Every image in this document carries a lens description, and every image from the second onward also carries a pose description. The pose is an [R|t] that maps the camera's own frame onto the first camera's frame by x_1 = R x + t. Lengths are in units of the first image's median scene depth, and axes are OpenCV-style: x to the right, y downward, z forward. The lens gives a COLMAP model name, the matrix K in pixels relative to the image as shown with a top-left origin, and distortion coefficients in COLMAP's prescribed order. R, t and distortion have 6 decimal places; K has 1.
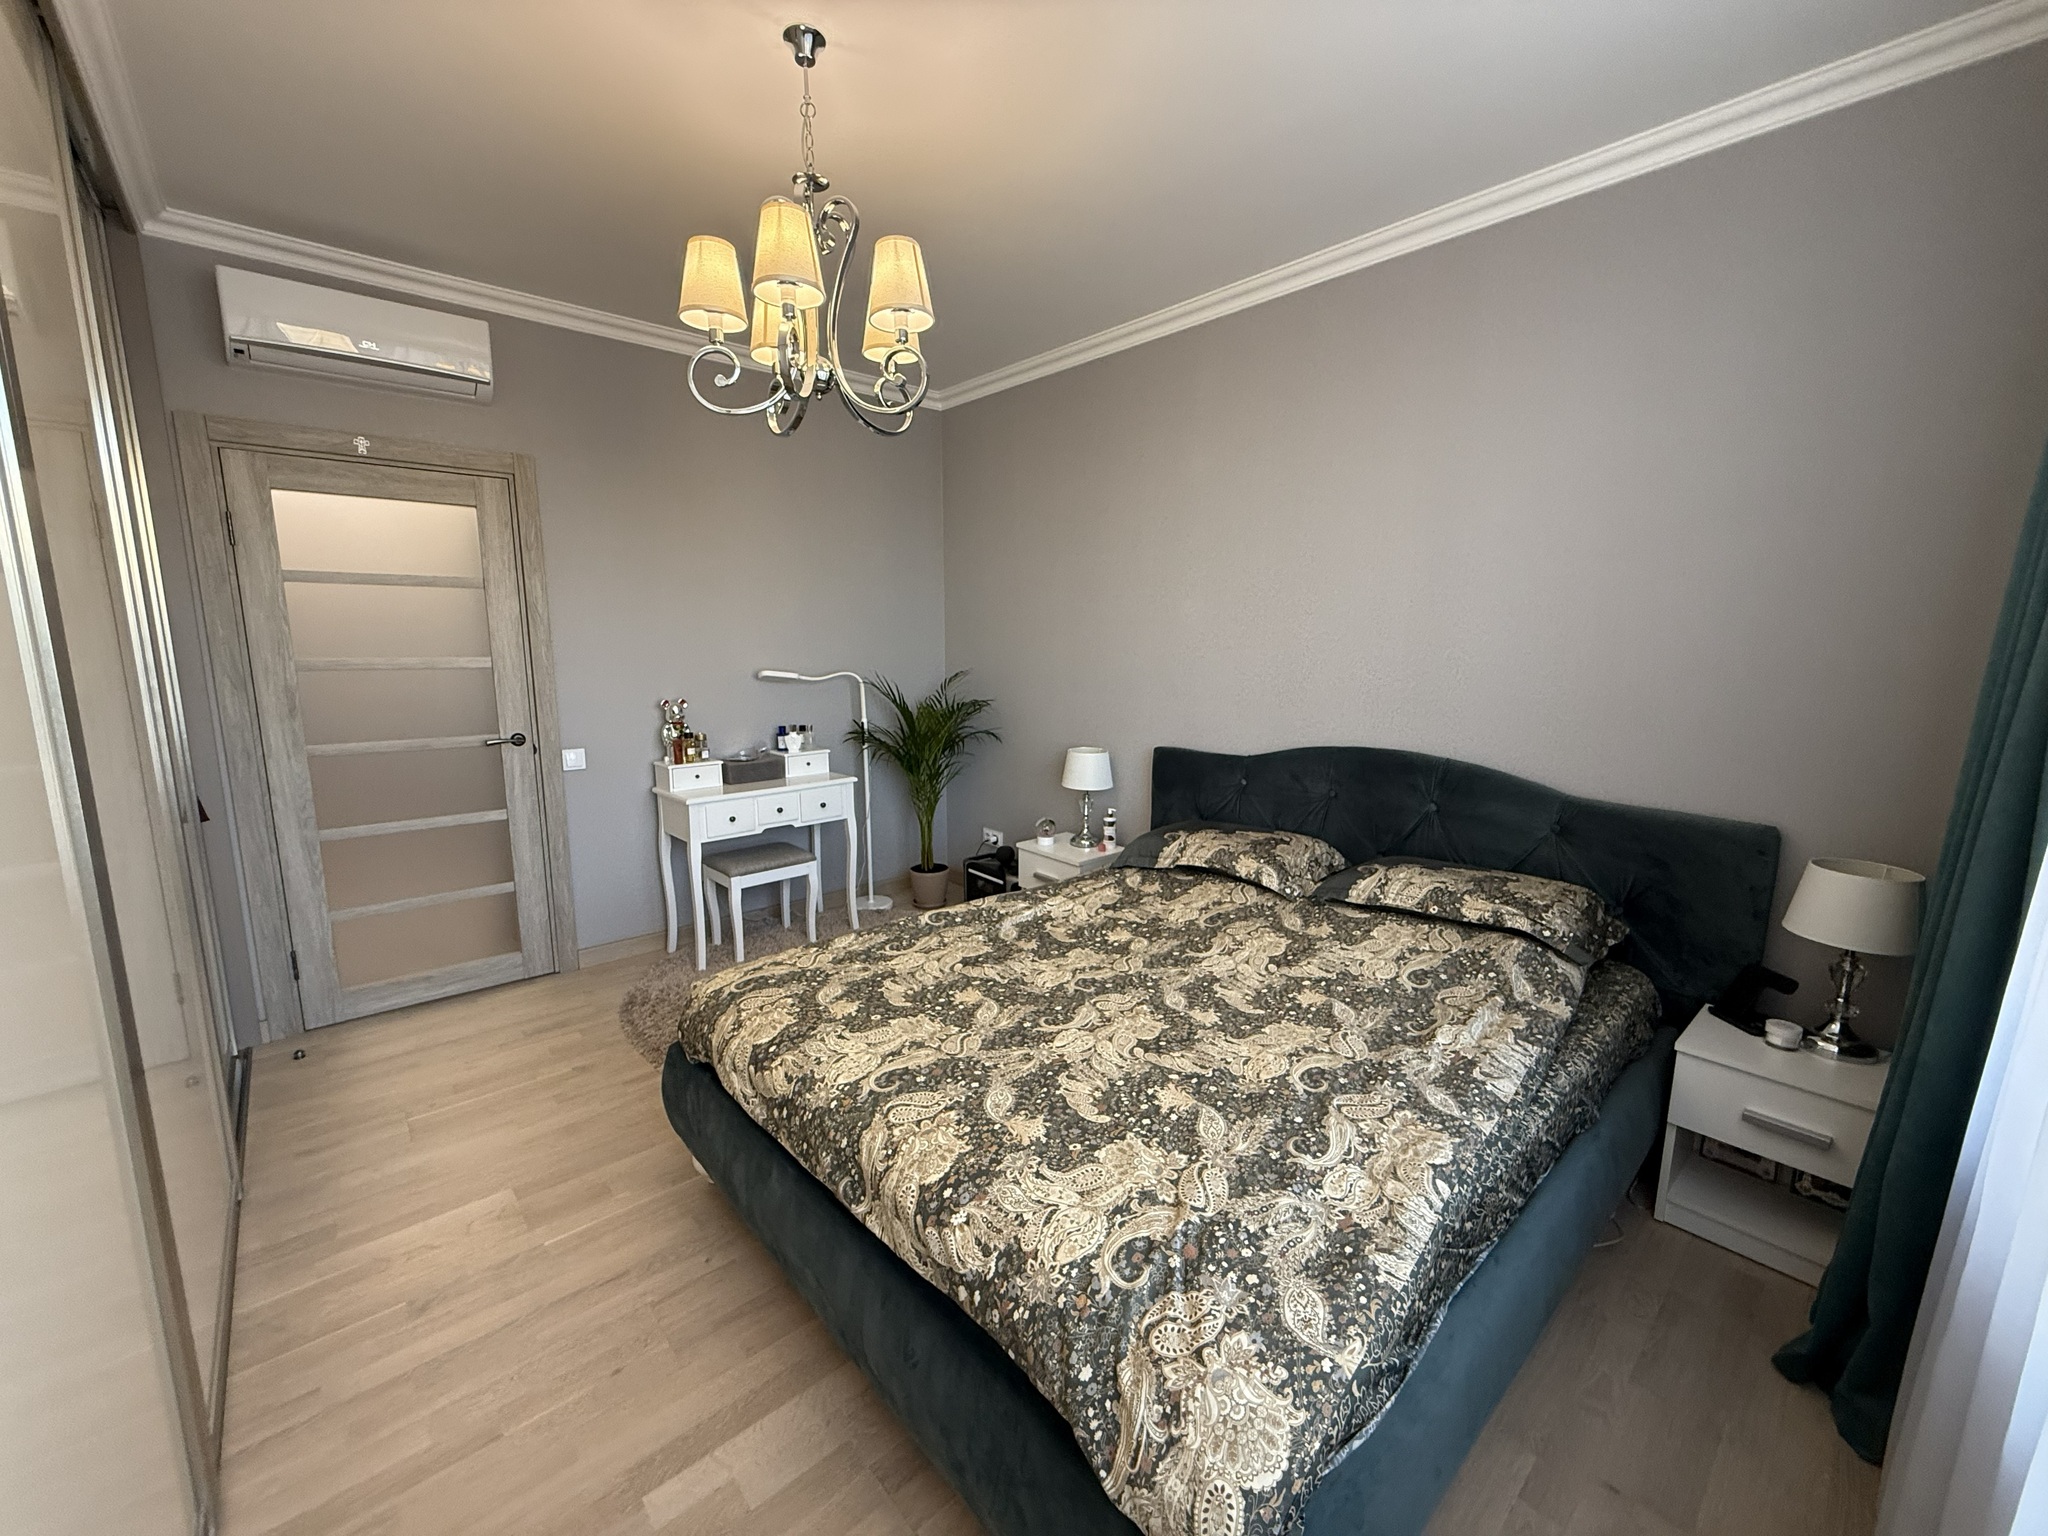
lens RADIAL K [[815.3, 0, 1016.7], [0, 815.3, 766.3], [0, 0, 1]] dist [-0.000173, -0.000109]
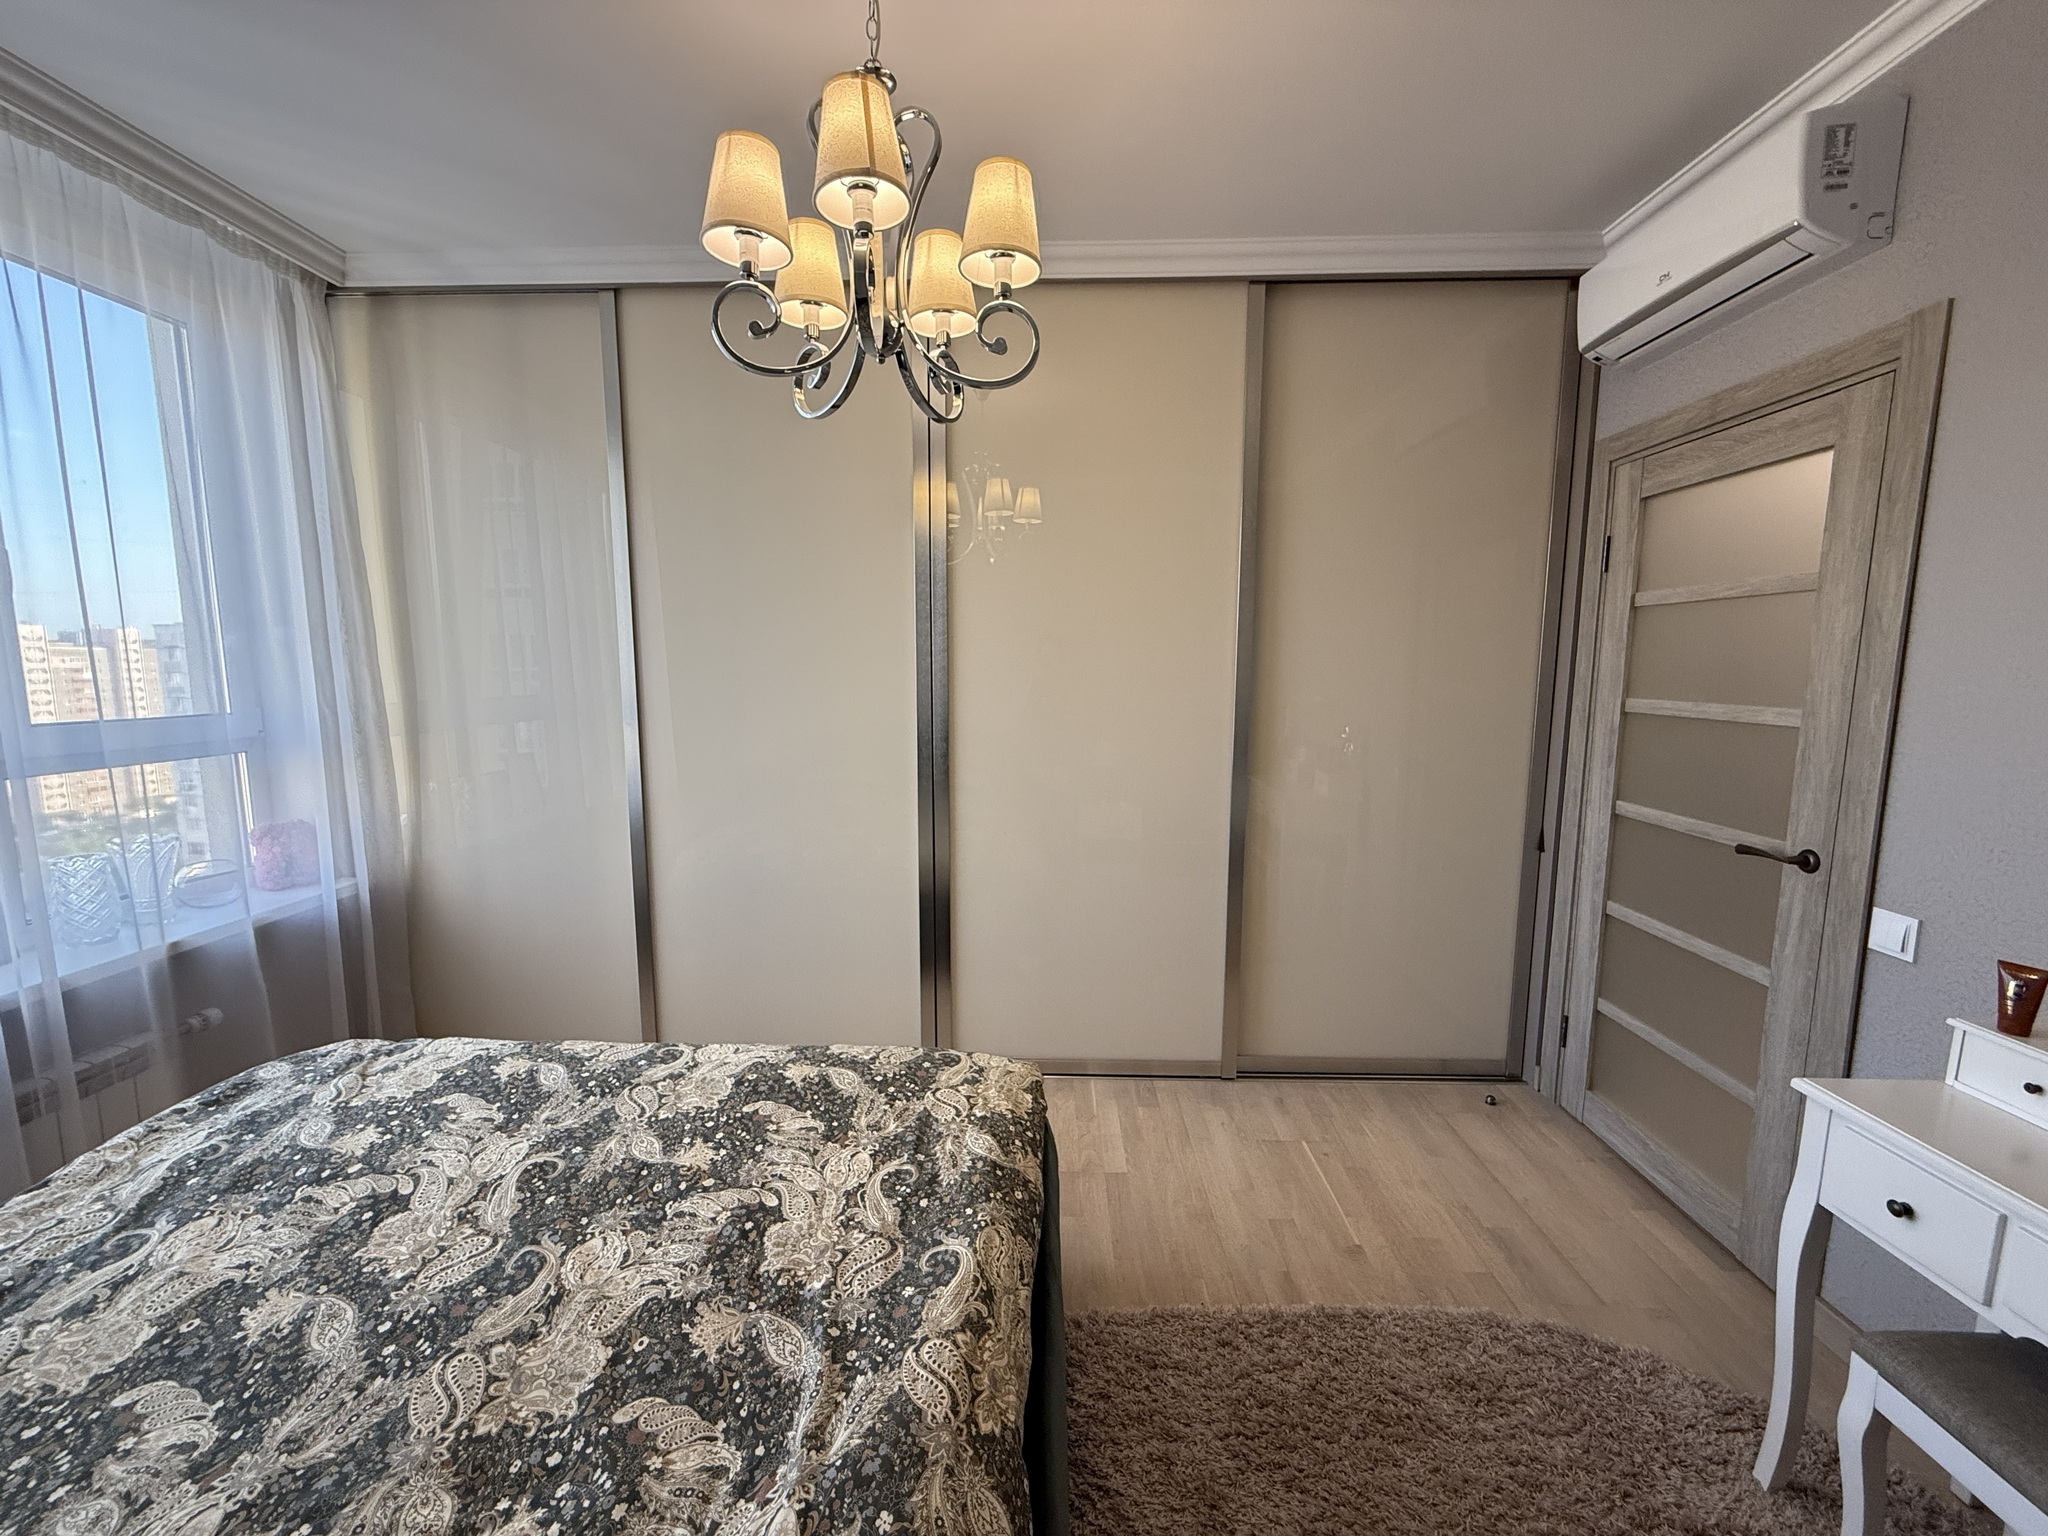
lens RADIAL K [[815.3, 0, 1016.7], [0, 815.3, 766.3], [0, 0, 1]] dist [-0.000173, -0.000109]
pose [[-0.688636, 0.089320, -0.719585, 0.227505], [-0.117422, 0.965549, 0.232222, -0.252382], [0.715537, 0.244411, -0.654424, 1.527604]]
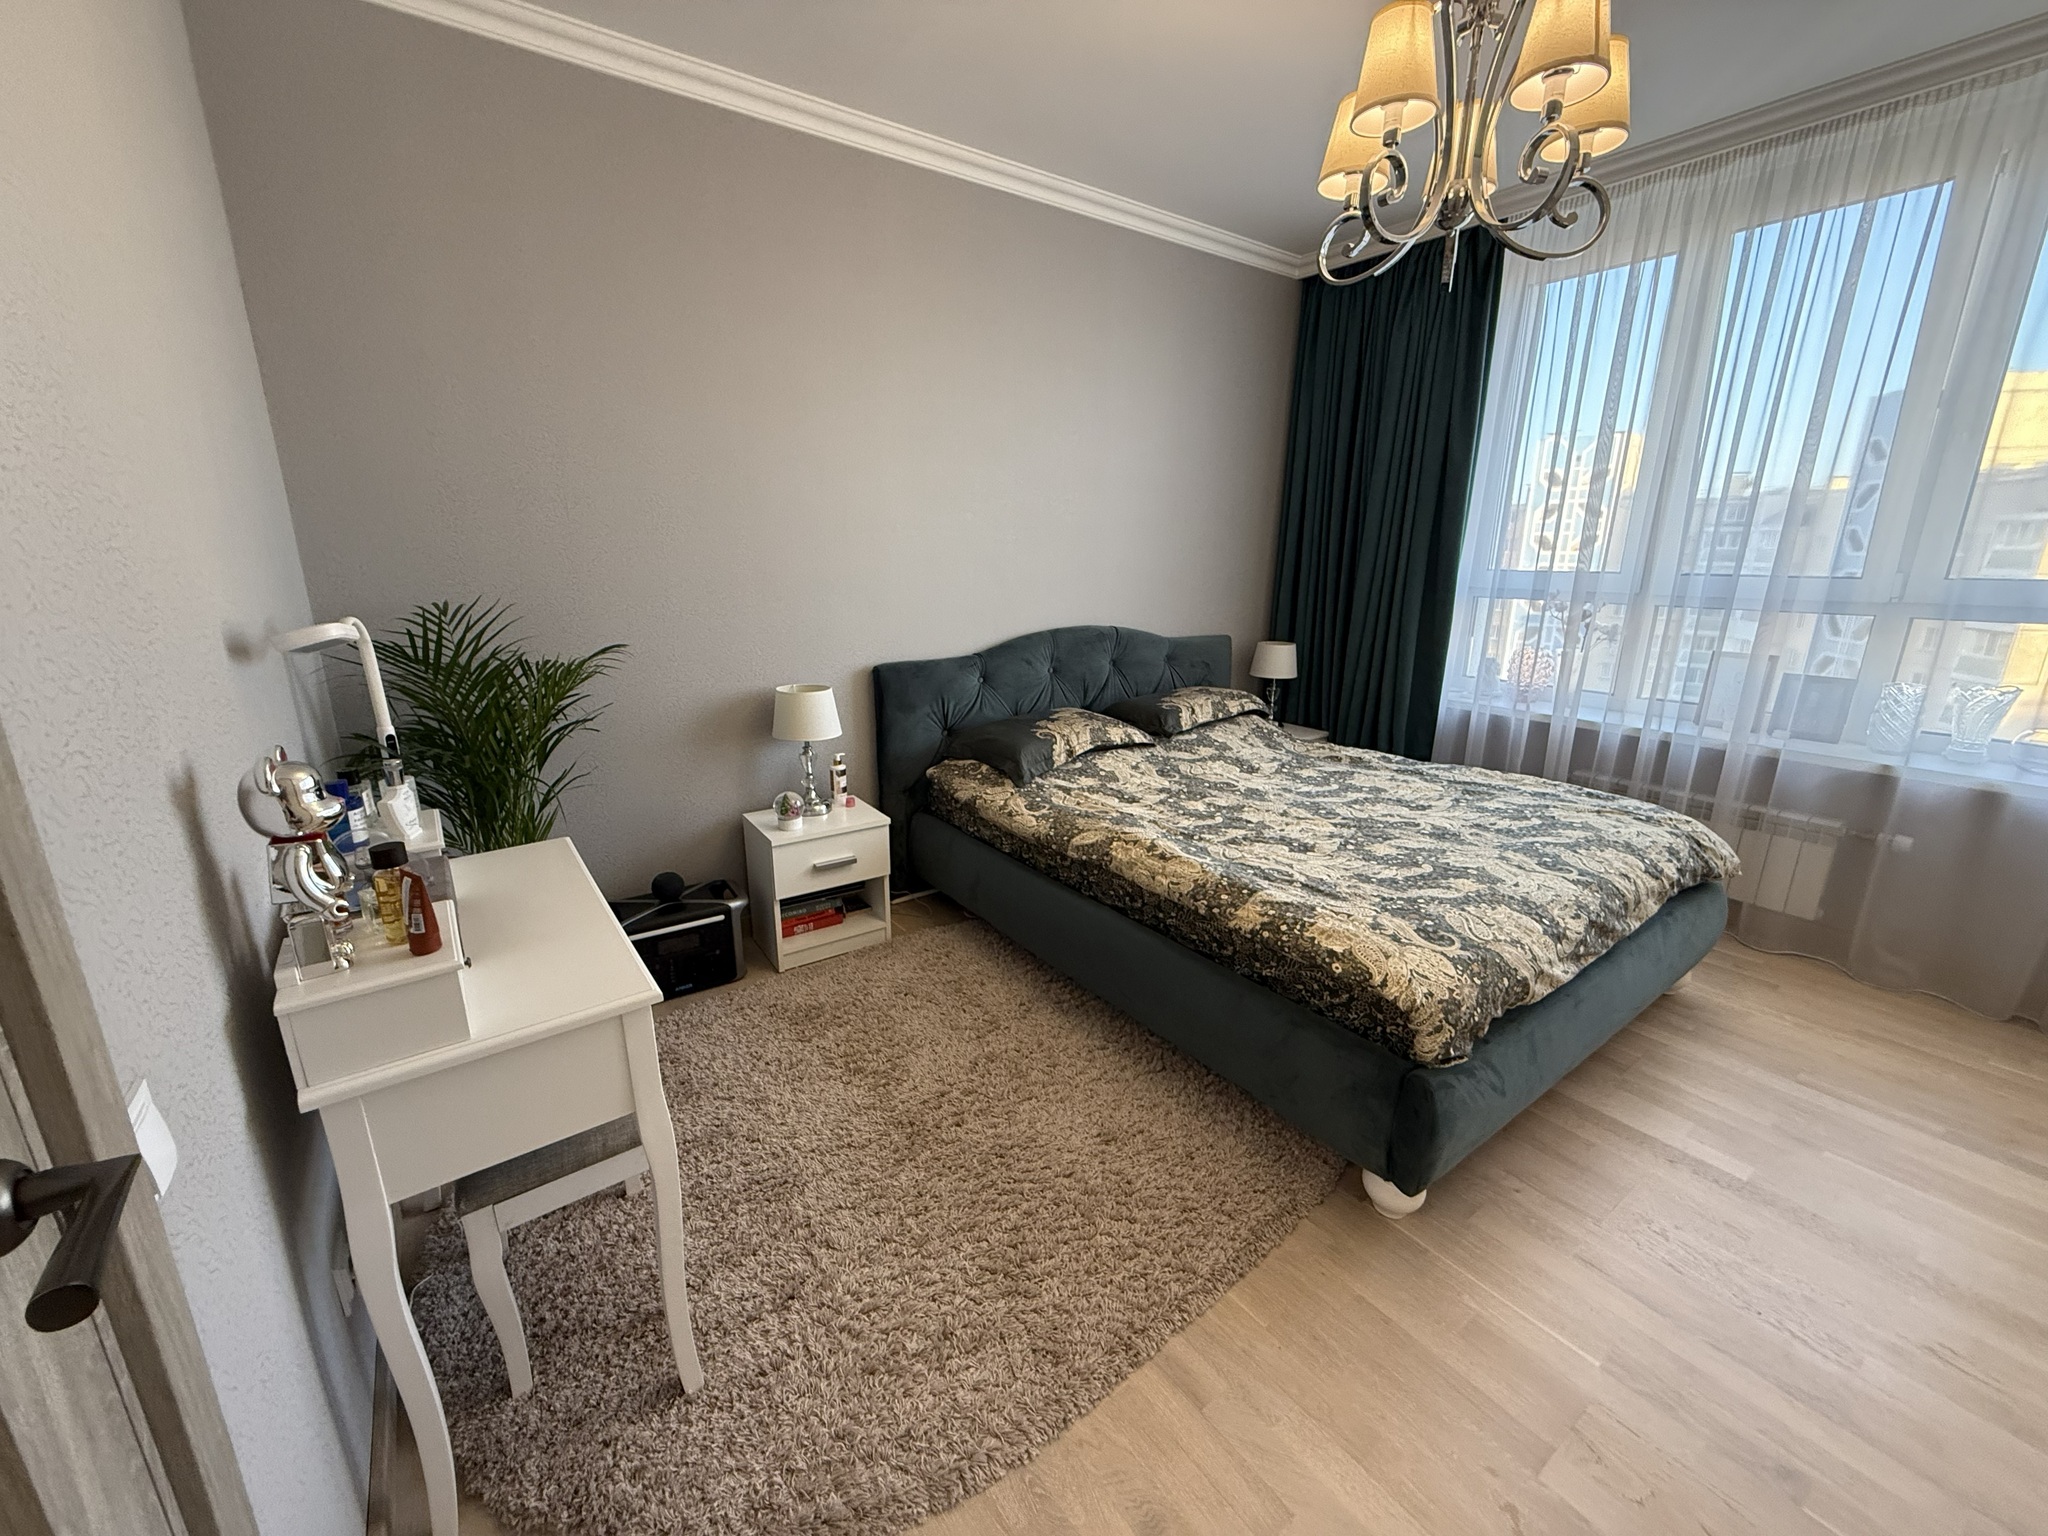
lens RADIAL K [[815.3, 0, 1016.7], [0, 815.3, 766.3], [0, 0, 1]] dist [-0.000173, -0.000109]
pose [[0.106663, -0.260216, 0.959641, -1.131065], [0.160705, 0.956969, 0.241629, -0.182535], [-0.981222, 0.128447, 0.143891, 1.263318]]
